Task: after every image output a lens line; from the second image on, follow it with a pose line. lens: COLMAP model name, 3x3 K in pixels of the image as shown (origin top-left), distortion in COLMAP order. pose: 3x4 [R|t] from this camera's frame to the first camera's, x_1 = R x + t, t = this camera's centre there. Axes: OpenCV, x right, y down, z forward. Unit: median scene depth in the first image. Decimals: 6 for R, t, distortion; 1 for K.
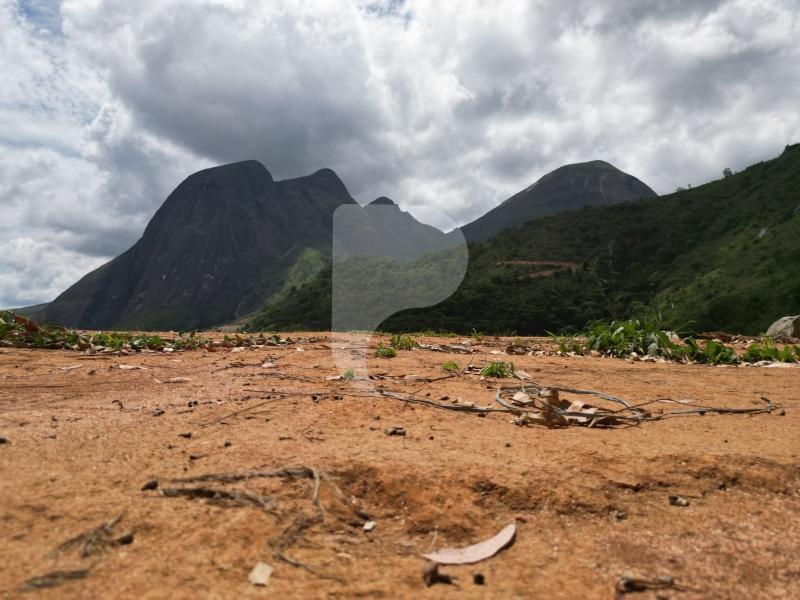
lens RADIAL K [[560.8, 0, 400.0], [0, 560.8, 300.0], [0, 0, 1]] dist [0.059515, -0.050303]
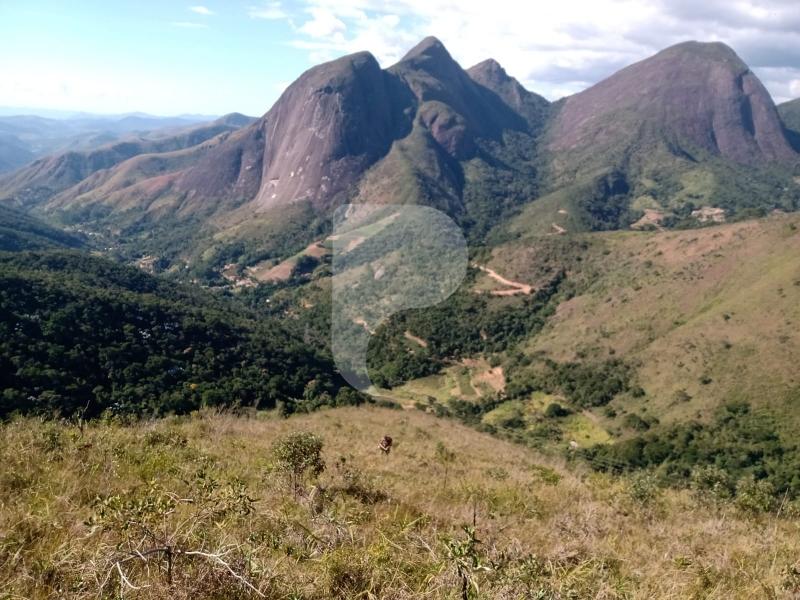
lens RADIAL K [[672.3, 0, 400.0], [0, 672.3, 300.0], [0, 0, 1]] dist [-0.000411, -0.104569]
pose [[0.979283, 0.109151, -0.170561, 0.263103], [-0.050091, 0.946687, 0.318236, -0.668378], [0.196204, -0.303099, 0.932542, -1.096993]]
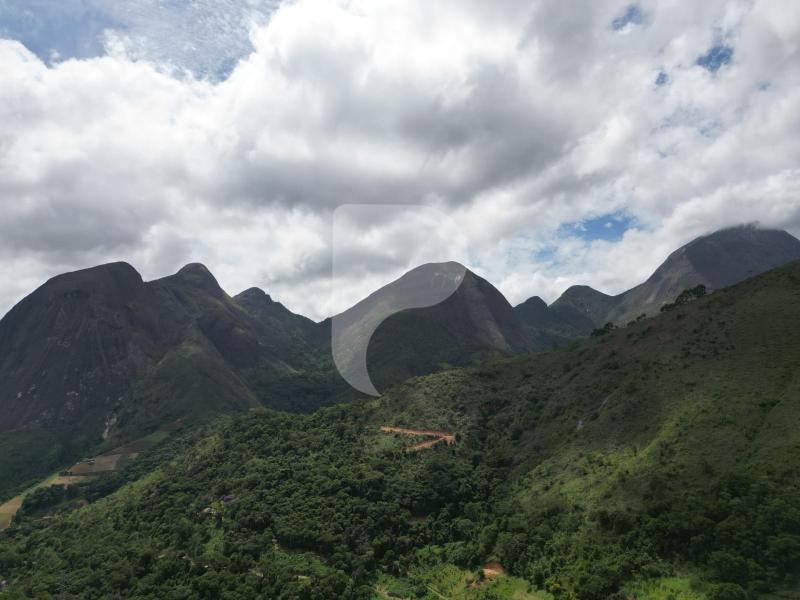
lens RADIAL K [[560.8, 0, 400.0], [0, 560.8, 300.0], [0, 0, 1]] dist [0.059515, -0.050303]
pose [[0.970176, 0.010496, 0.242176, -0.092448], [0.016411, 0.993926, -0.108820, -0.212176], [-0.241847, 0.109548, 0.964111, -0.190106]]
